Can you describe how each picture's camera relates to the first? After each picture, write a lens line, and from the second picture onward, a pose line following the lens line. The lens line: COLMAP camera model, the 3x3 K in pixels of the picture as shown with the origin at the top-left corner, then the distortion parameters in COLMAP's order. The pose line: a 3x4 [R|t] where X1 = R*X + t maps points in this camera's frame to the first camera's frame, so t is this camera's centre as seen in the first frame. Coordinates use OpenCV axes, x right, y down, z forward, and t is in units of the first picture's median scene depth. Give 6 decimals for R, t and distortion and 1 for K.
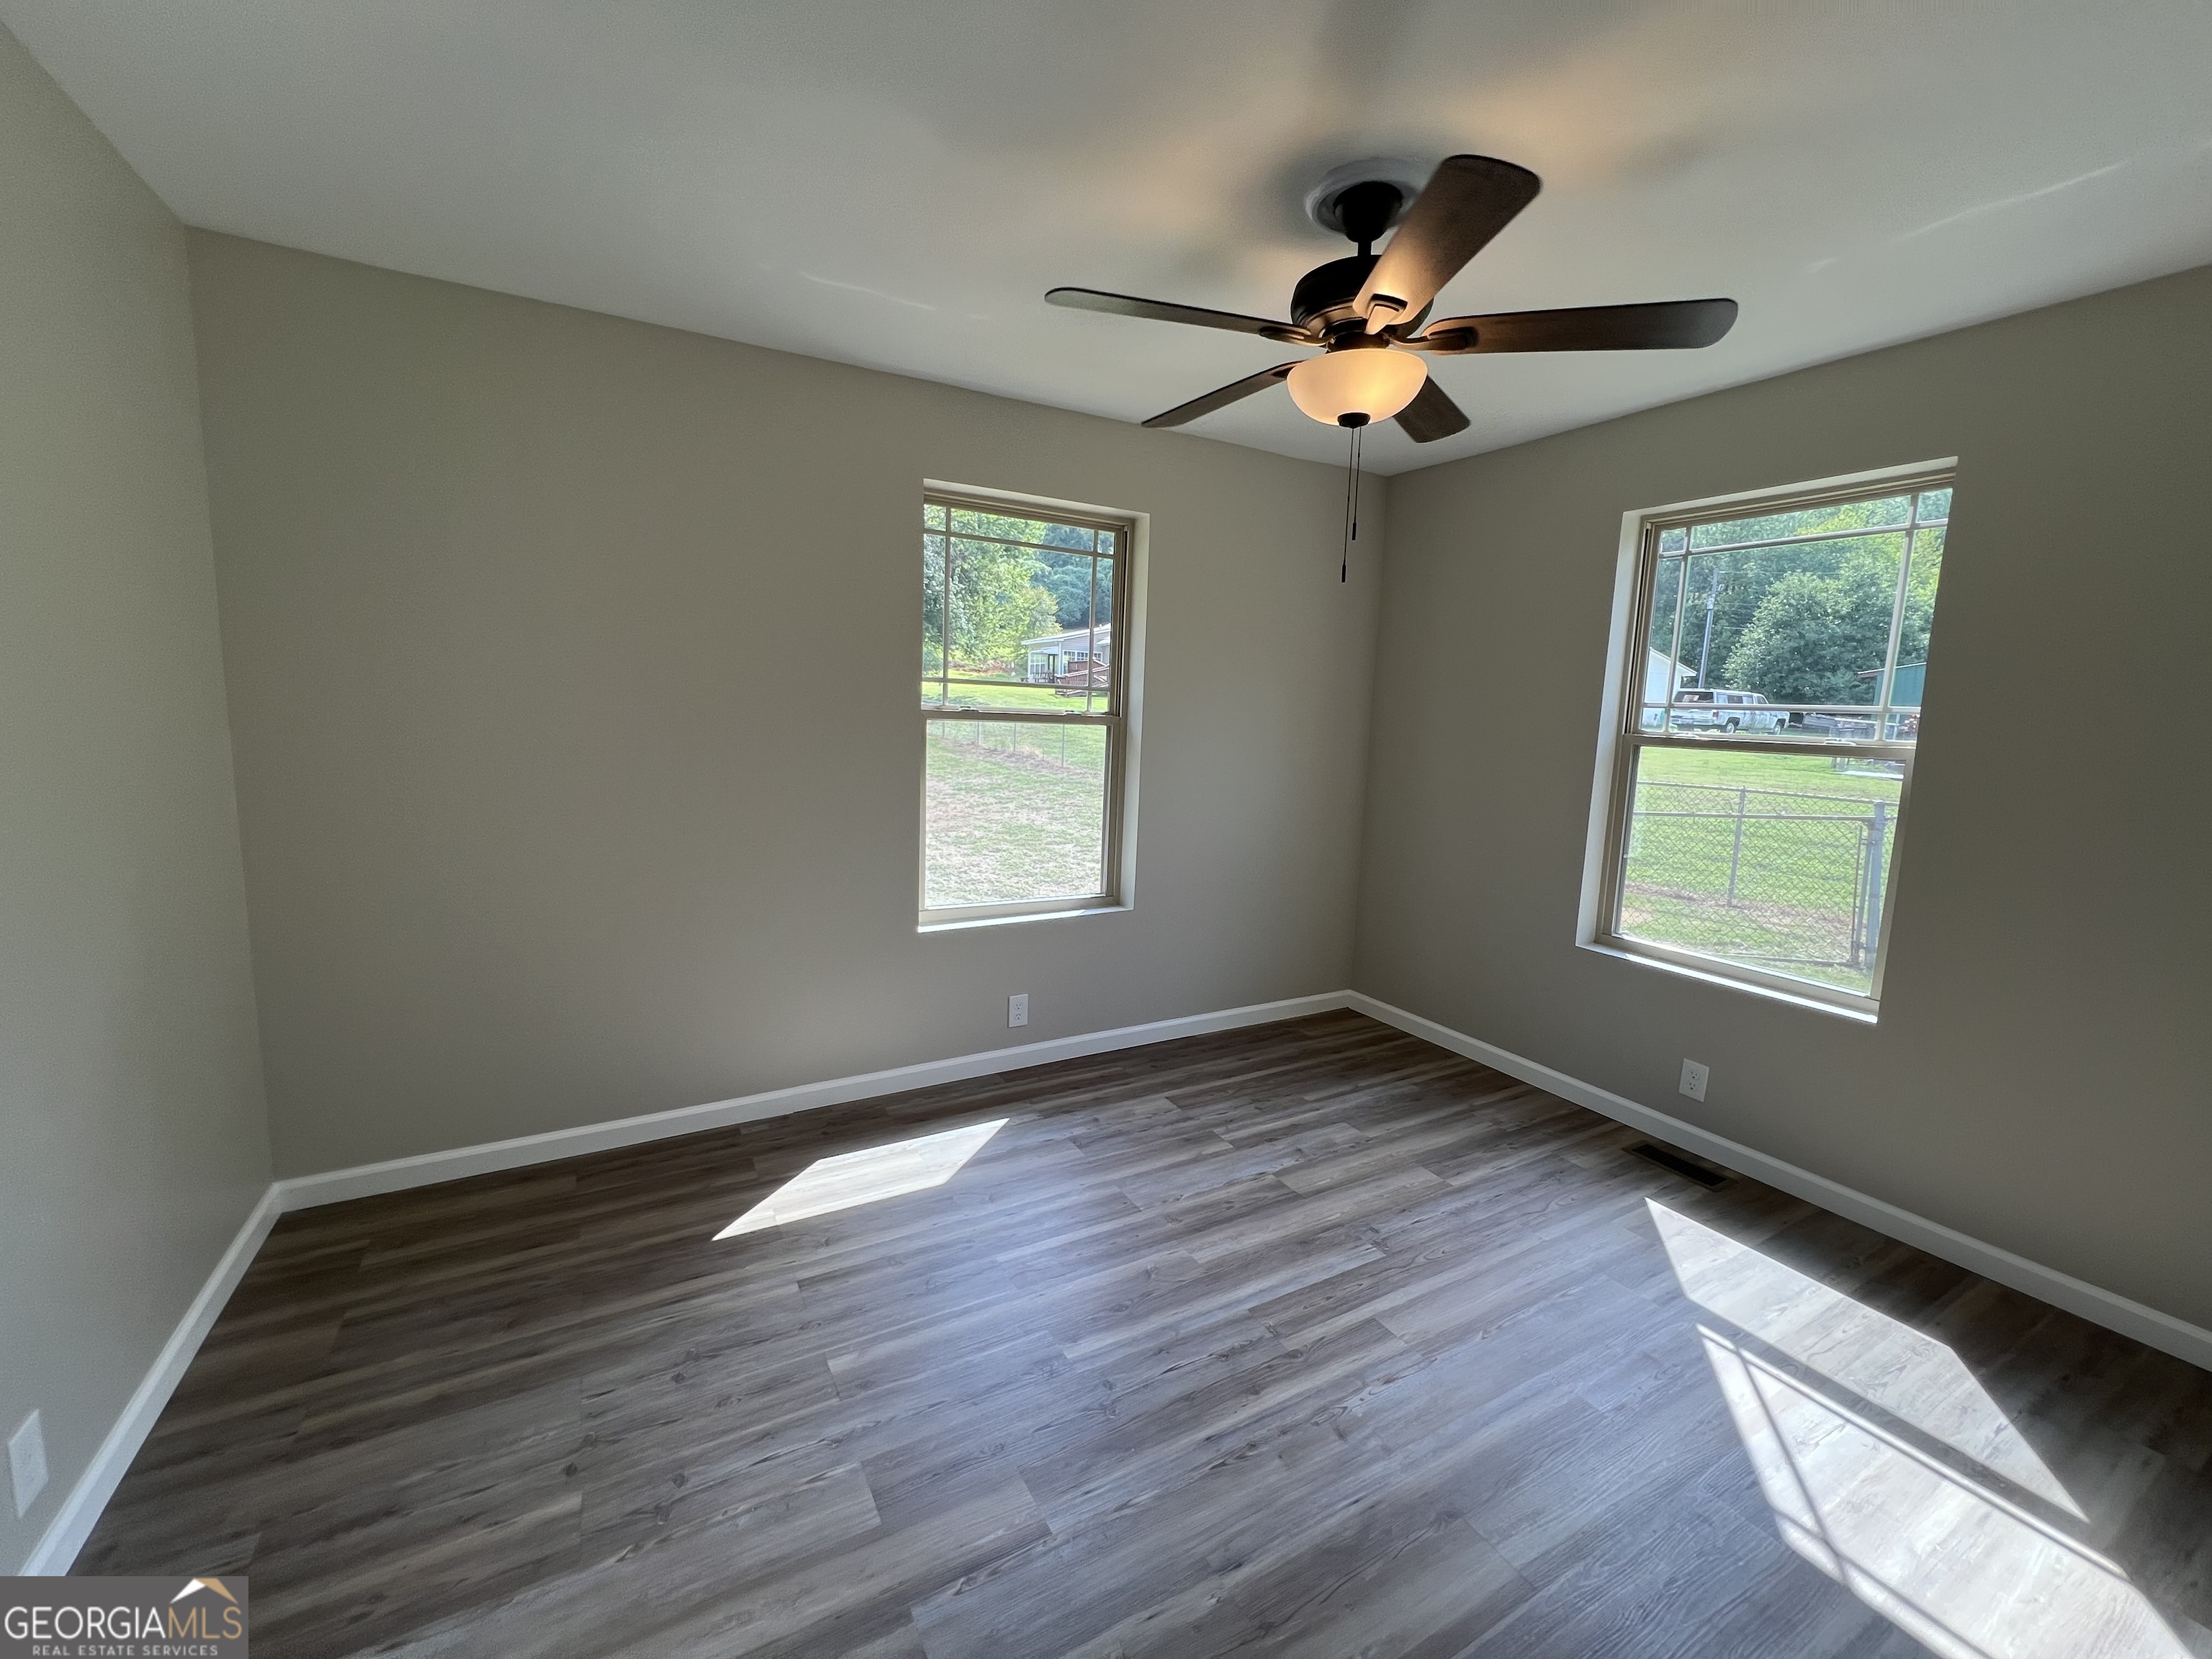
lens RADIAL K [[886.0, 0, 1097.9], [0, 886.0, 823.4], [0, 0, 1]] dist [-0.002748, 0.000271]
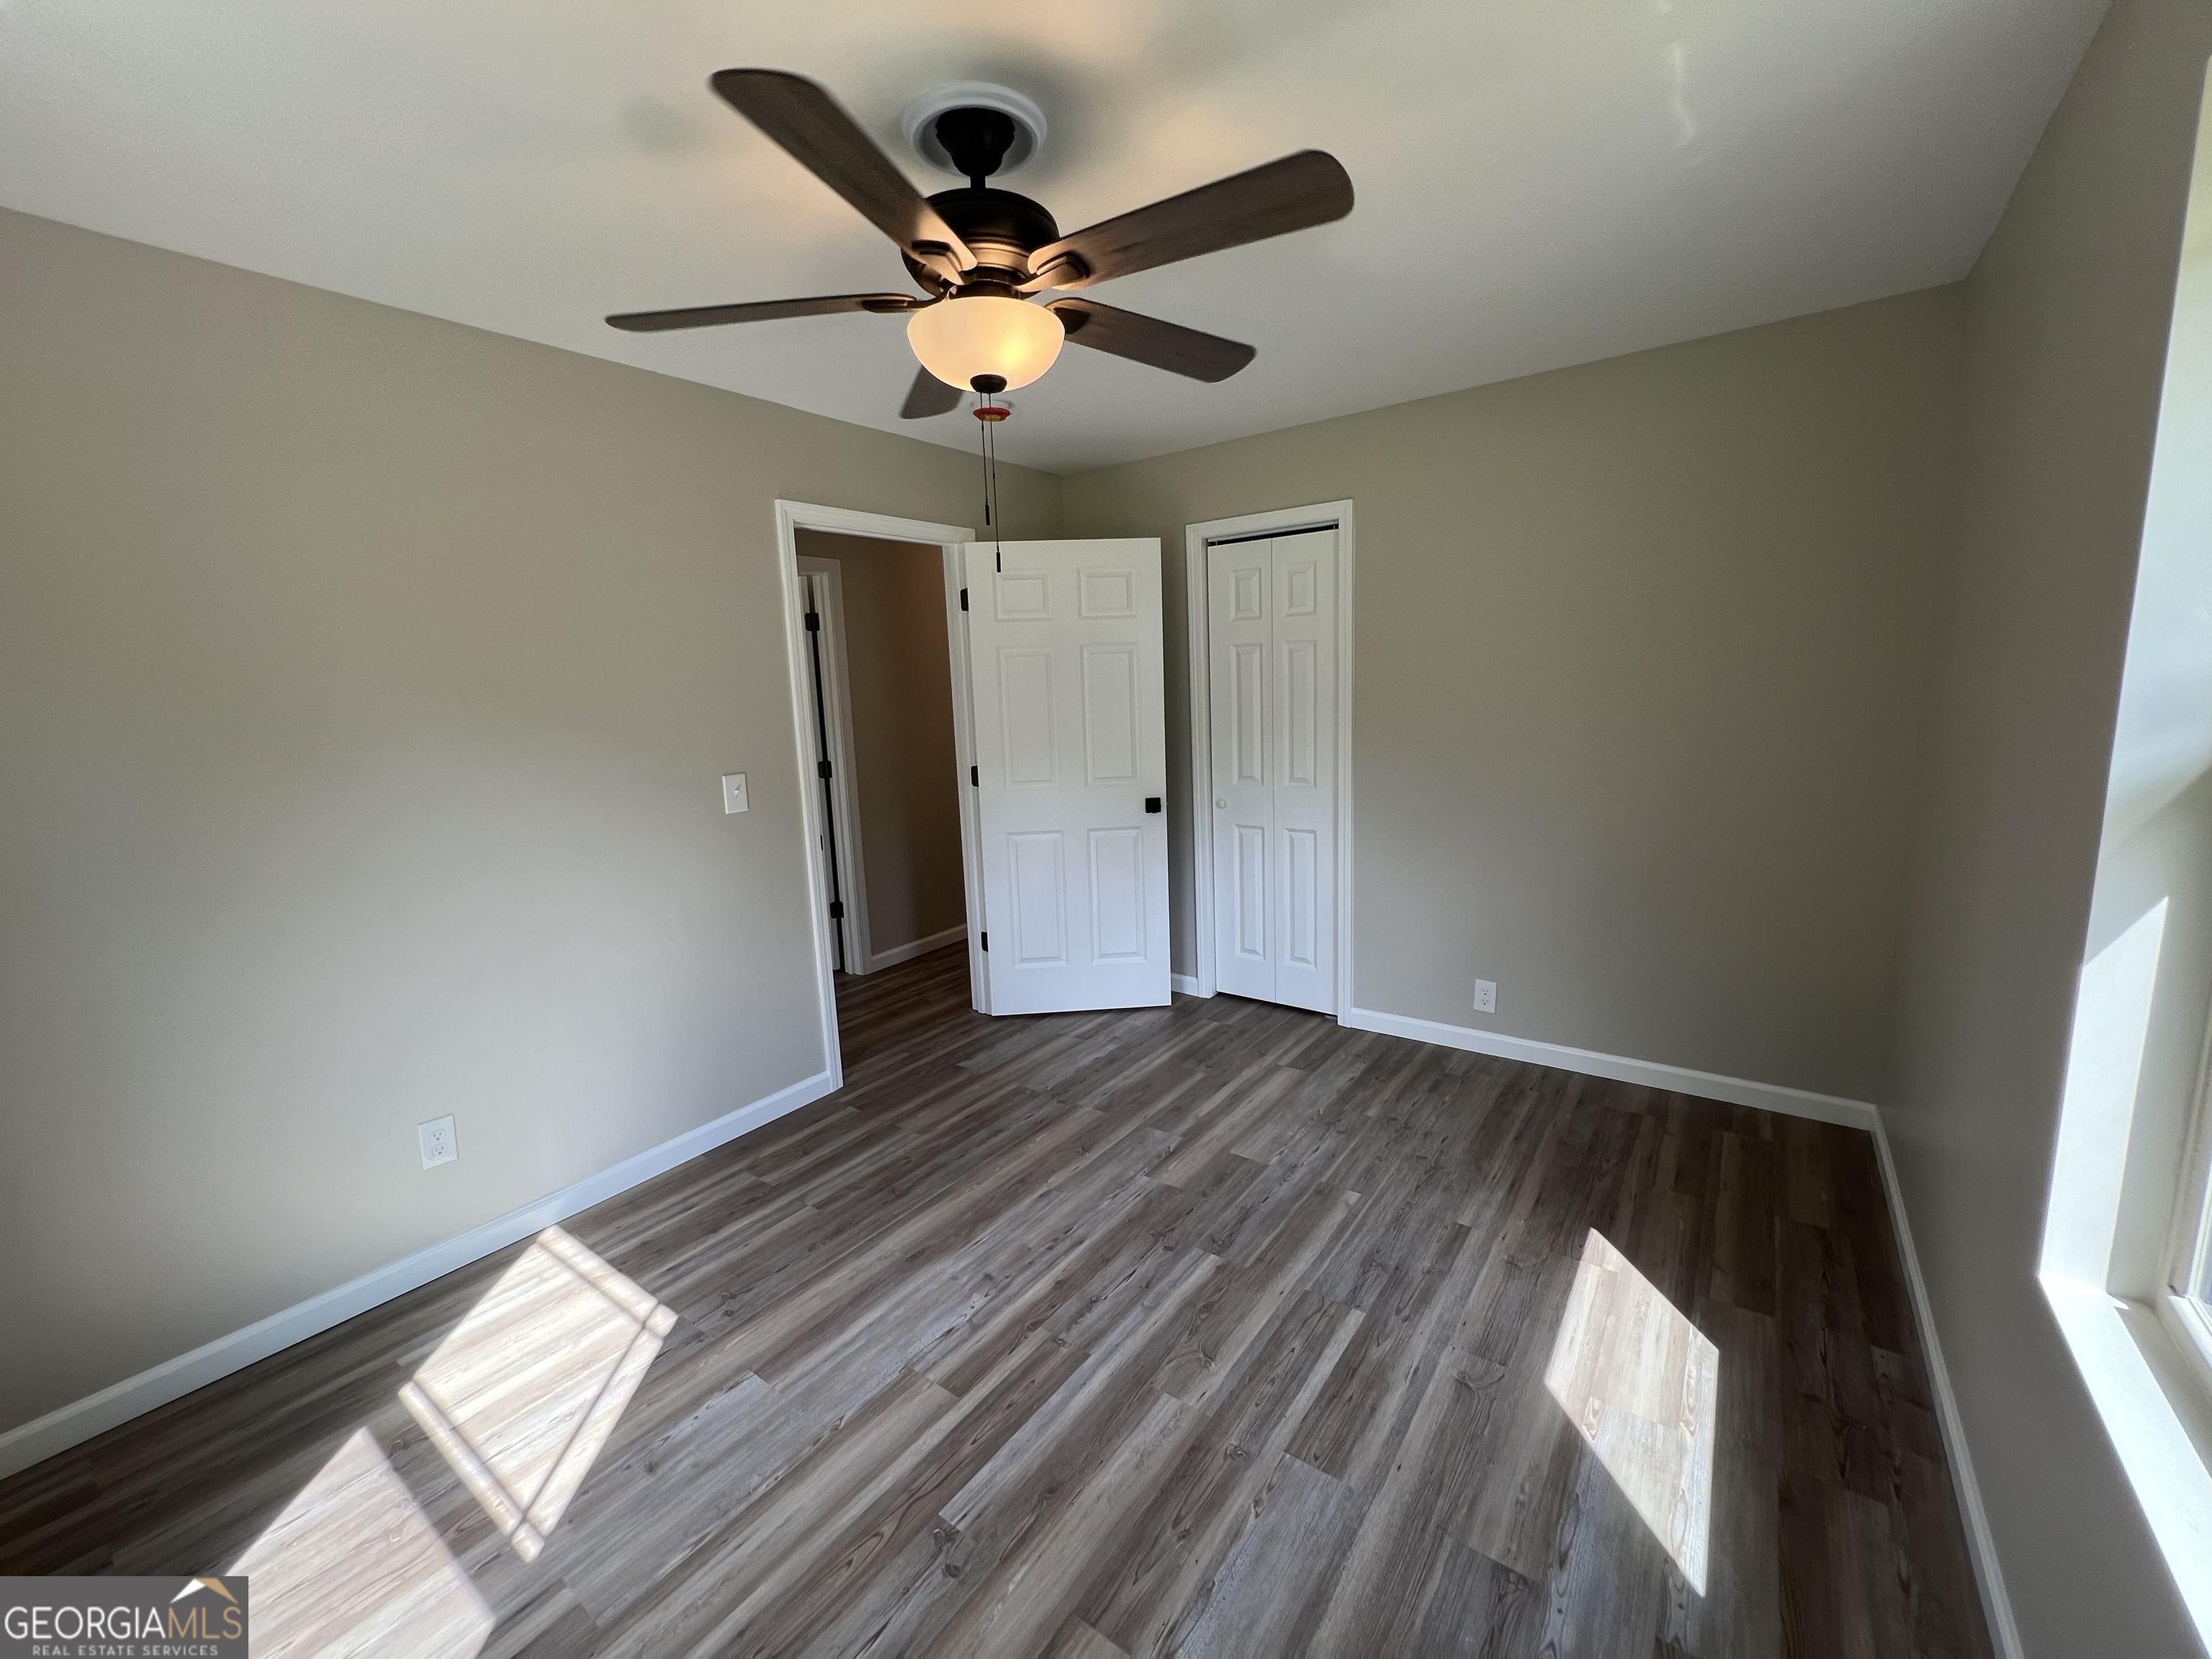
lens RADIAL K [[886.0, 0, 1097.9], [0, 886.0, 823.4], [0, 0, 1]] dist [-0.002748, 0.000271]
pose [[-0.911365, 0.071735, -0.405300, 0.522574], [-0.044964, 0.961451, 0.271276, -0.257179], [0.409136, 0.265455, -0.873007, 1.742226]]
